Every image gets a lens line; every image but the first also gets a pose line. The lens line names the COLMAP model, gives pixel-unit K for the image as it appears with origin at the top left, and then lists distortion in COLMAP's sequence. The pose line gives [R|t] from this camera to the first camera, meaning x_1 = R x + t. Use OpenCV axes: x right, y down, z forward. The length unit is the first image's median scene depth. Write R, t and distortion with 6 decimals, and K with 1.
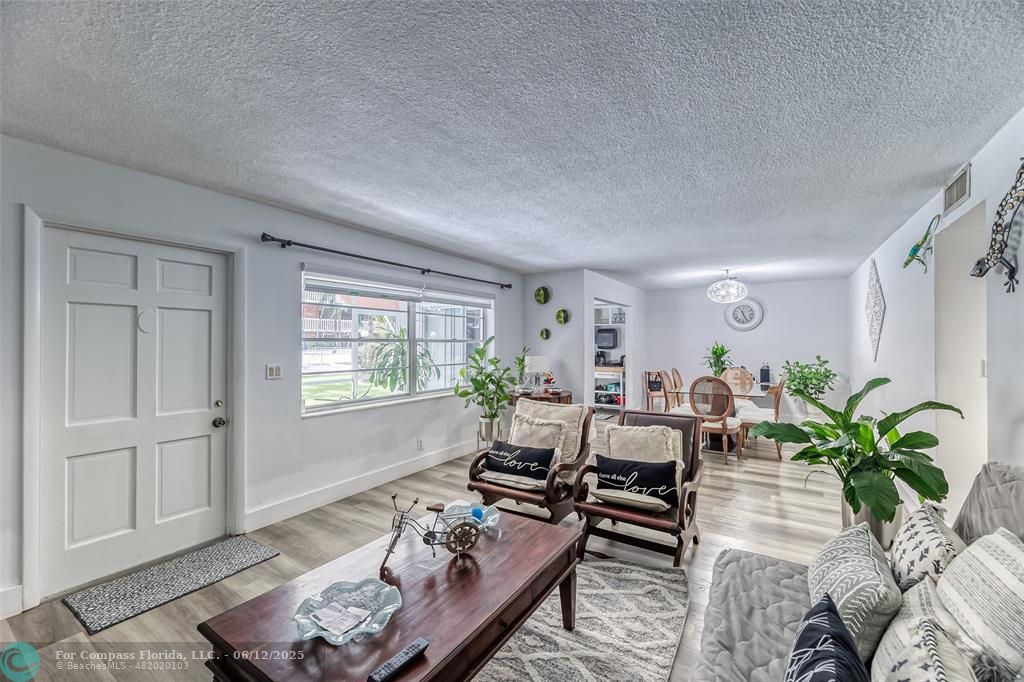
lens RADIAL K [[422.0, 0, 507.1], [0, 422.0, 340.4], [0, 0, 1]] dist [0.000501, -0.000128]
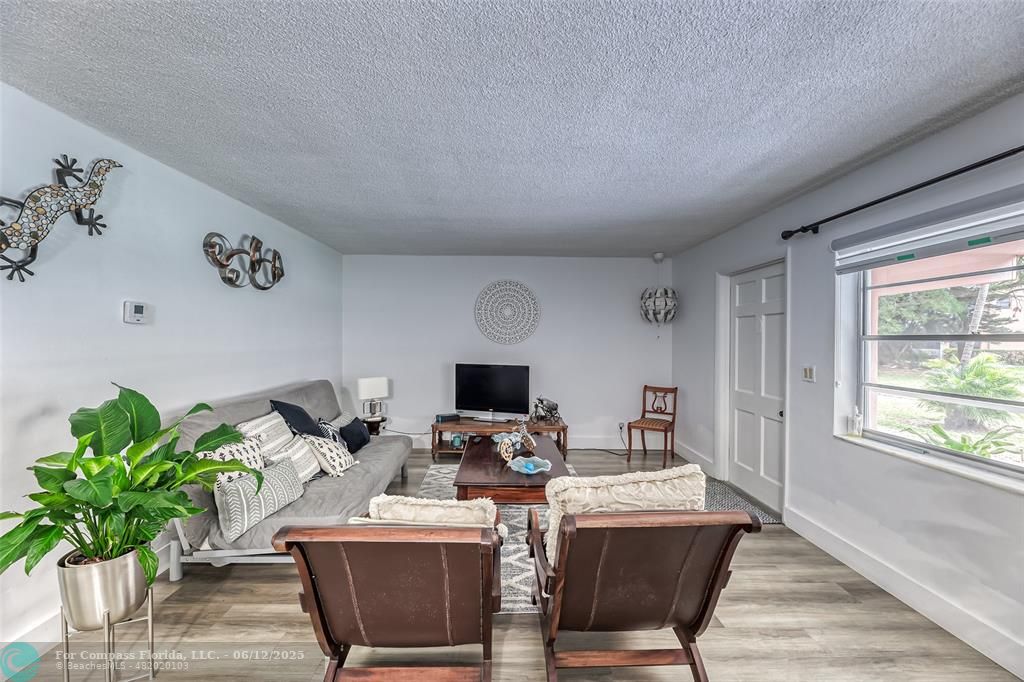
lens RADIAL K [[413.2, 0, 510.3], [0, 413.2, 342.2], [0, 0, 1]] dist [0.001341, -0.000153]
pose [[-0.819566, -0.000708, -0.572985, 0.280781], [-0.002129, 0.999996, 0.001810, 0.003851], [0.572981, 0.002704, -0.819564, 0.791322]]
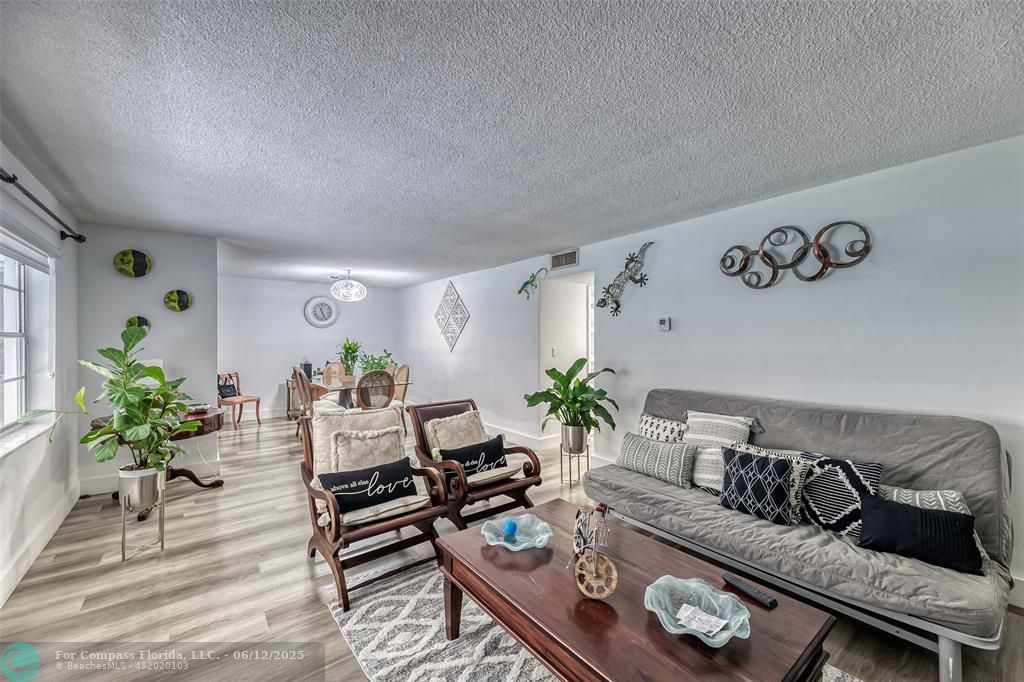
lens RADIAL K [[408.8, 0, 521.6], [0, 408.8, 341.8], [0, 0, 1]] dist [-0.000128, -0.000035]
pose [[0.309885, -0.004949, 0.950761, -0.340495], [-0.008573, 0.999931, 0.007999, 0.001470], [-0.950735, -0.010630, 0.309821, 0.270355]]
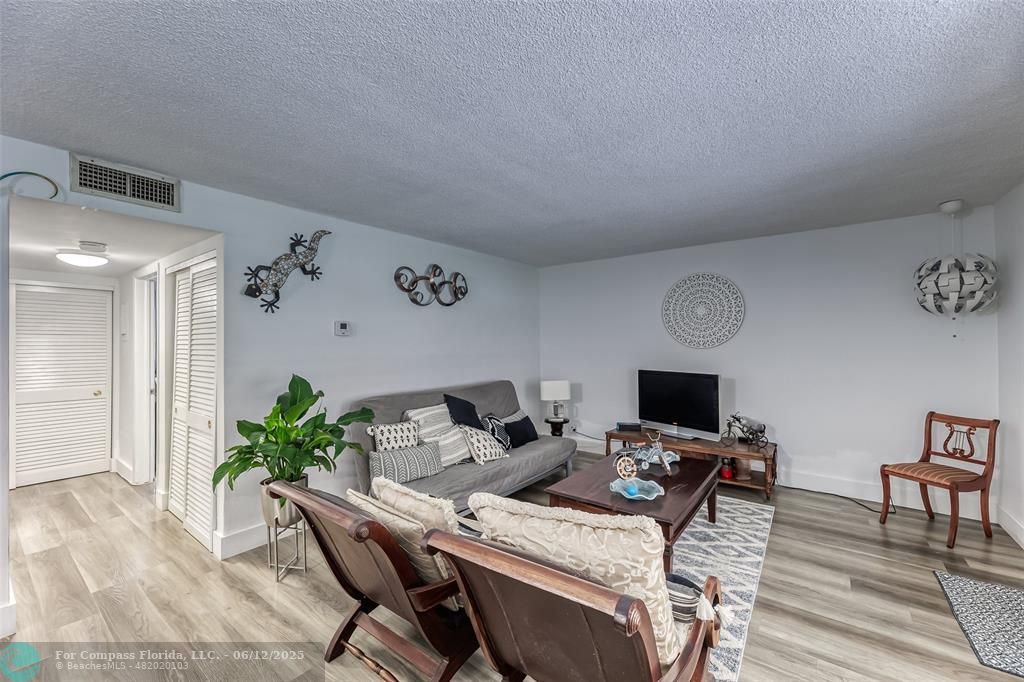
lens RADIAL K [[413.2, 0, 510.3], [0, 413.2, 342.2], [0, 0, 1]] dist [0.001341, -0.000153]
pose [[-0.998109, 0.006234, 0.061150, 0.070603], [0.005585, 0.999926, -0.010770, 0.004666], [-0.061213, -0.010408, -0.998070, 0.835873]]
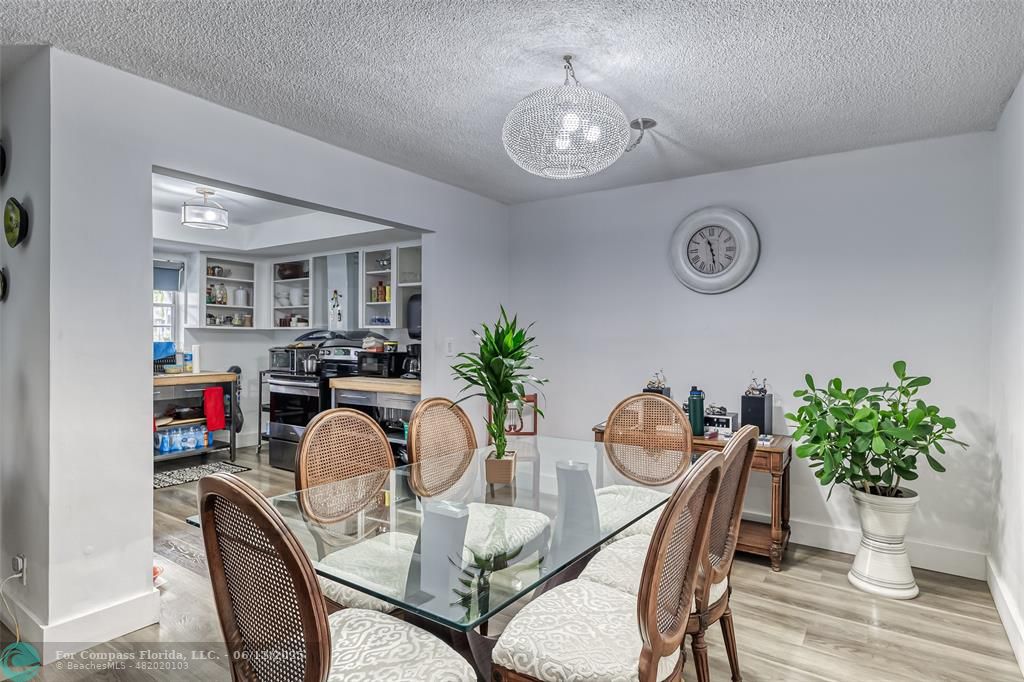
lens RADIAL K [[561.2, 0, 501.2], [0, 561.2, 343.4], [0, 0, 1]] dist [-0.002486, 0.000120]
pose [[0.999497, 0.008363, -0.030607, 0.507789], [-0.007760, 0.999775, 0.019764, 0.018396], [0.030765, -0.019516, 0.999336, 0.640046]]
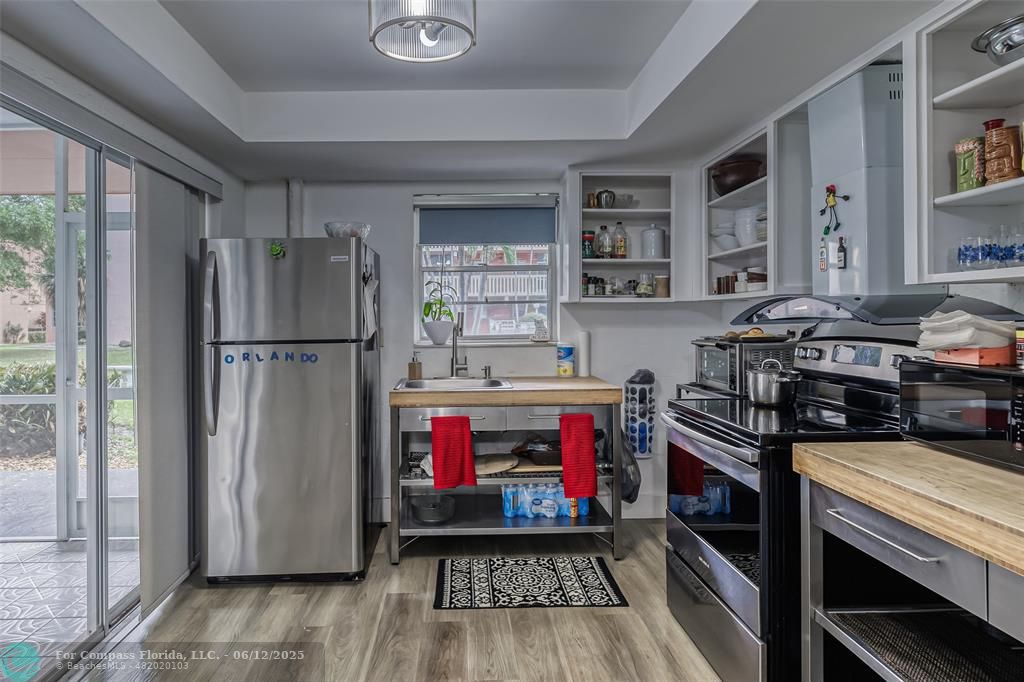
lens RADIAL K [[575.7, 0, 469.6], [0, 575.7, 312.8], [0, 0, 1]] dist [0.000674, 0.000567]
pose [[0.564216, -0.010341, -0.825562, 0.357478], [0.017485, 0.999847, -0.000574, 0.024523], [0.825442, -0.014112, 0.564310, 1.224680]]
